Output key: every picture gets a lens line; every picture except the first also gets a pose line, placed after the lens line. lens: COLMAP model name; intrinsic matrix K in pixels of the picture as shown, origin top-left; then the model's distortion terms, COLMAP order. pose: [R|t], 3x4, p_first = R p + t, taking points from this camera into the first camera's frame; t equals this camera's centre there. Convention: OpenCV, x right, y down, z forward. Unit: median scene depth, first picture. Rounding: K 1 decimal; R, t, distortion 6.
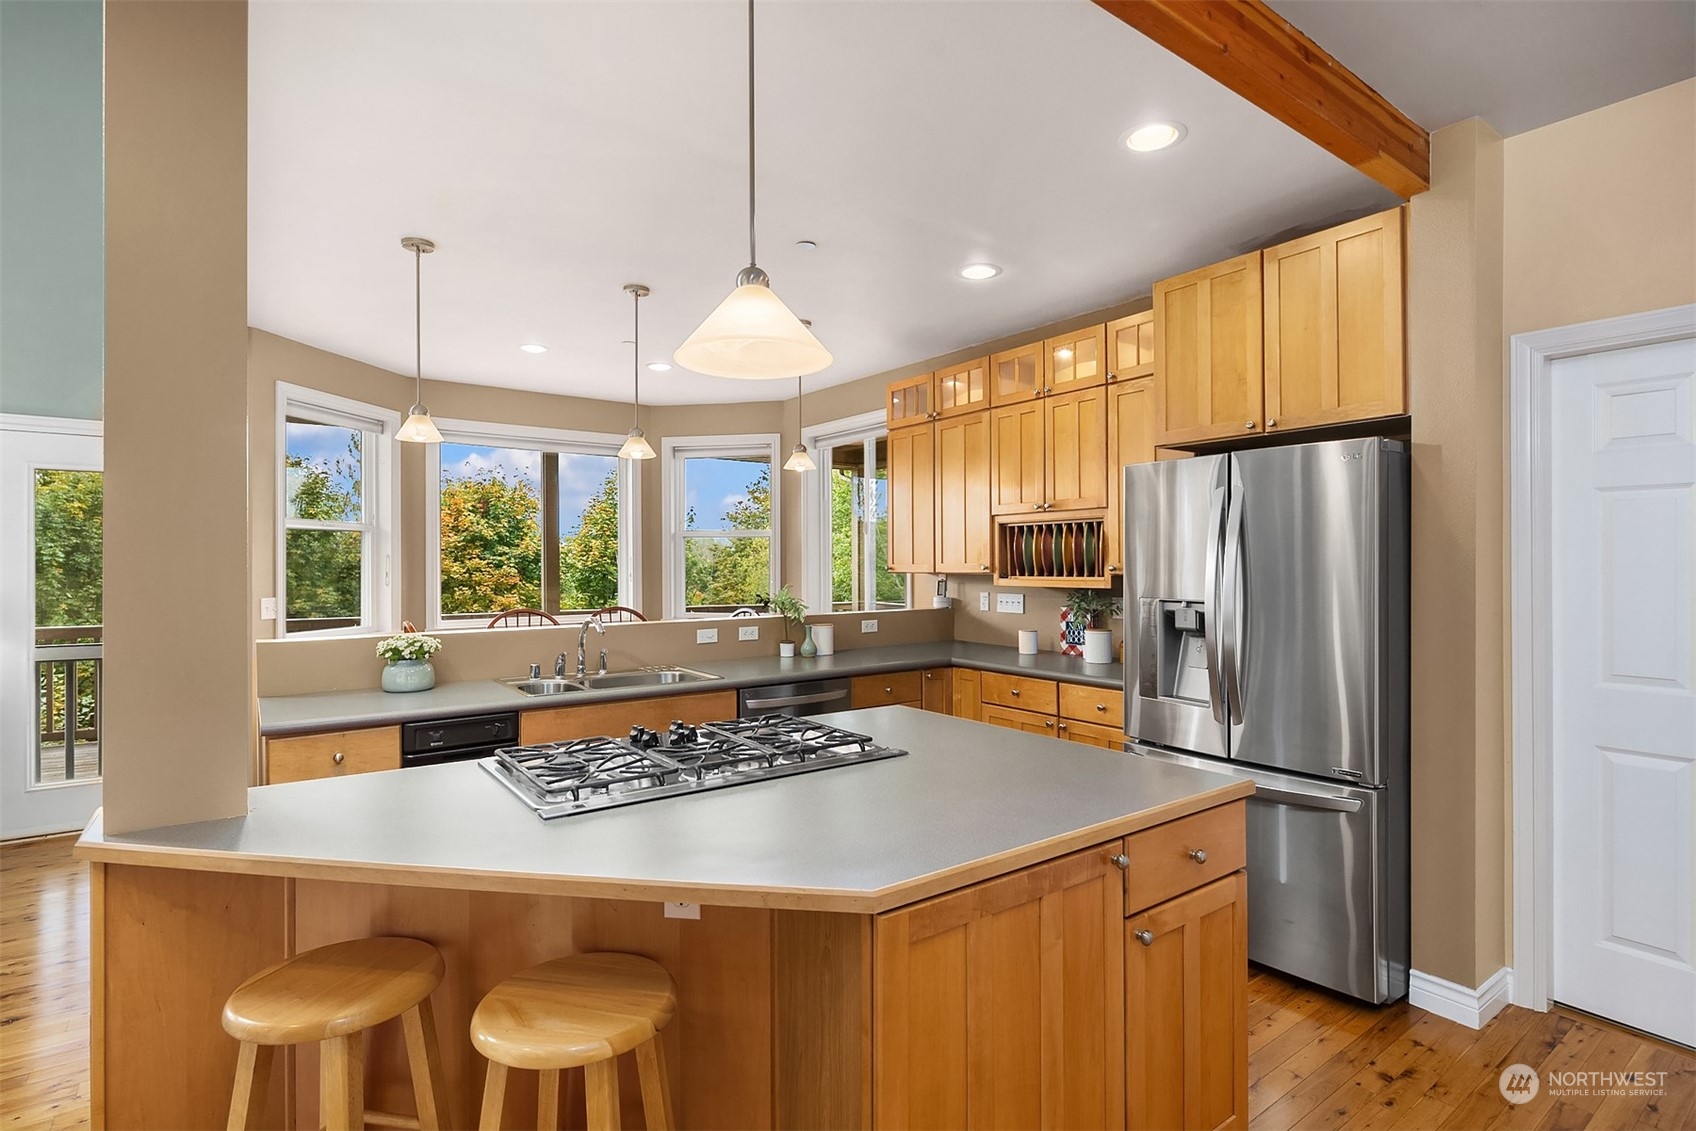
lens RADIAL K [[814.8, 0, 841.4], [0, 814.8, 560.3], [0, 0, 1]] dist [0.001403, 0.000298]
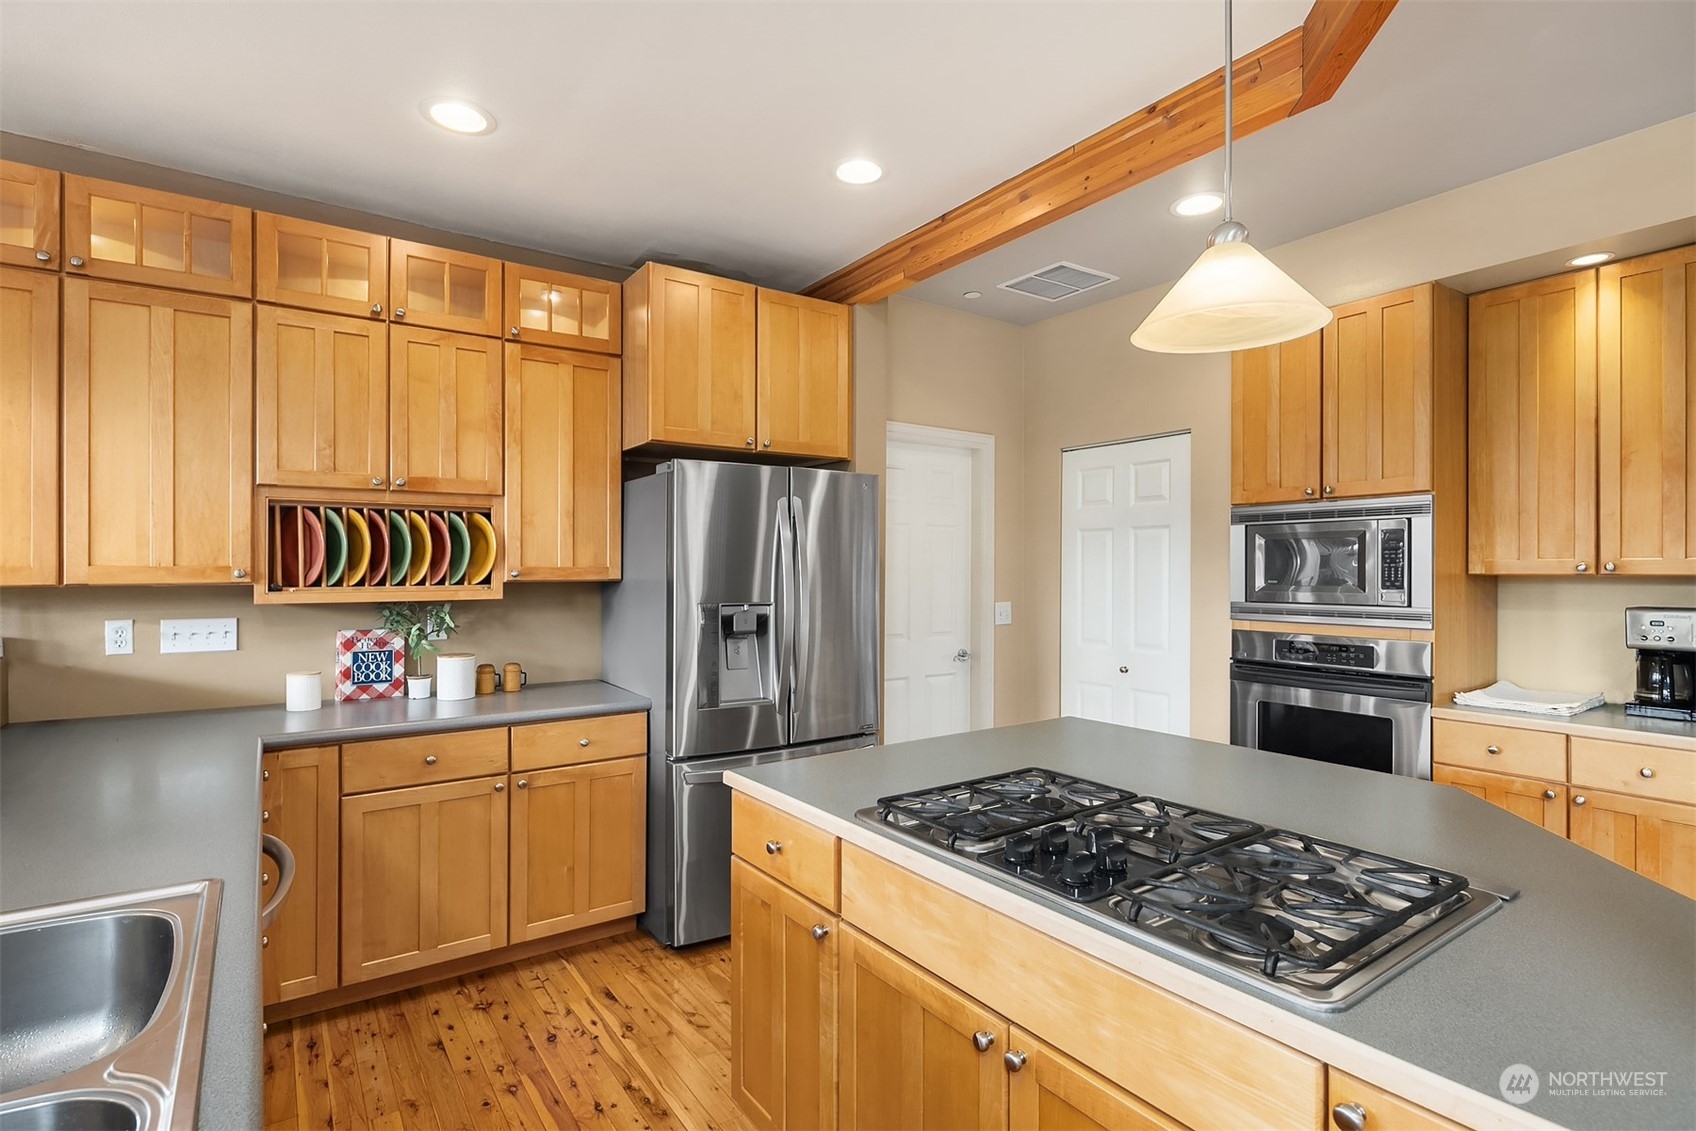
lens RADIAL K [[826.3, 0, 848.0], [0, 826.3, 565.5], [0, 0, 1]] dist [-0.000817, -0.000459]
pose [[0.013254, 0.005533, 0.999897, -0.382696], [-0.004908, 0.999973, -0.005468, 0.003975], [-0.999900, -0.004835, 0.013281, 0.538718]]
